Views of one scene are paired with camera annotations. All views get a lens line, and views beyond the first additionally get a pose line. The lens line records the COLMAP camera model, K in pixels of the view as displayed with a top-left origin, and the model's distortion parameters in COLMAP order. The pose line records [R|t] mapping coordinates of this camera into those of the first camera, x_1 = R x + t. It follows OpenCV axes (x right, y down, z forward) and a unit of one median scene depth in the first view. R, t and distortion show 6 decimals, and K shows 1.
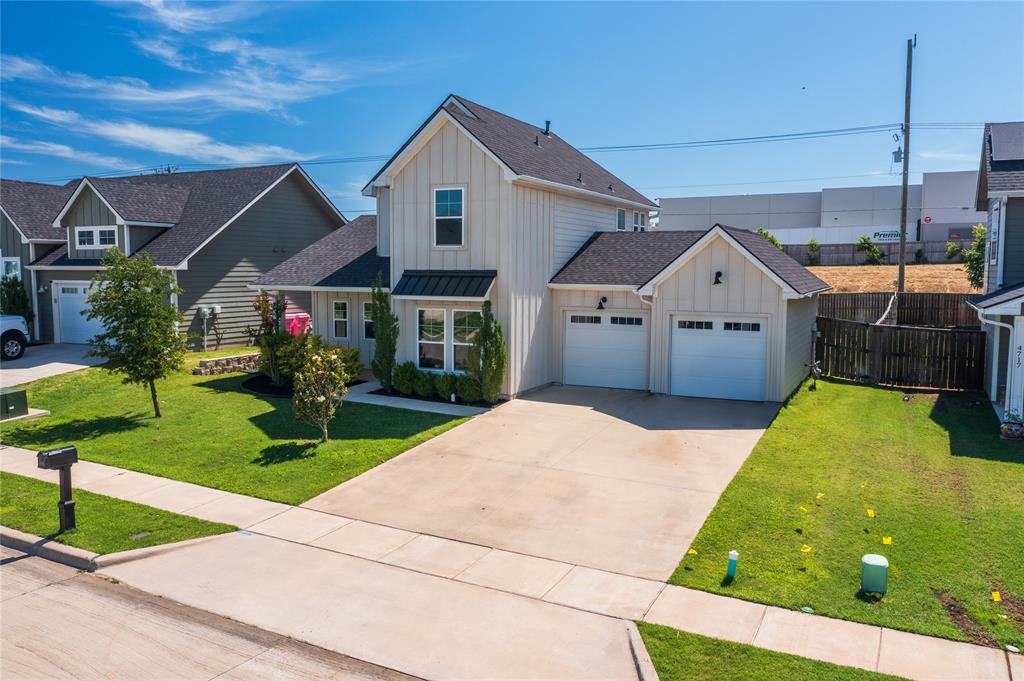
lens RADIAL K [[812.3, 0, 512.0], [0, 812.3, 340.5], [0, 0, 1]] dist [-0.013178, 0.001537]
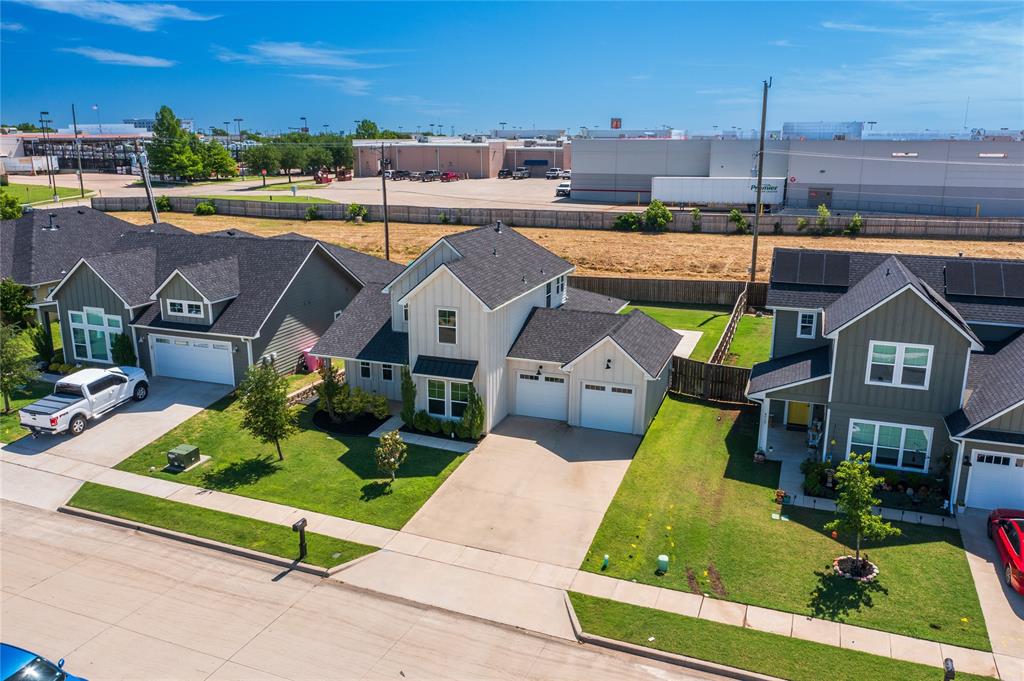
lens RADIAL K [[812.3, 0, 512.0], [0, 812.3, 340.5], [0, 0, 1]] dist [-0.013178, 0.001537]
pose [[0.994007, -0.025150, 0.106384, -0.125314], [0.008279, 0.987699, 0.156146, -0.385345], [-0.109002, -0.154329, 0.981988, -0.632196]]
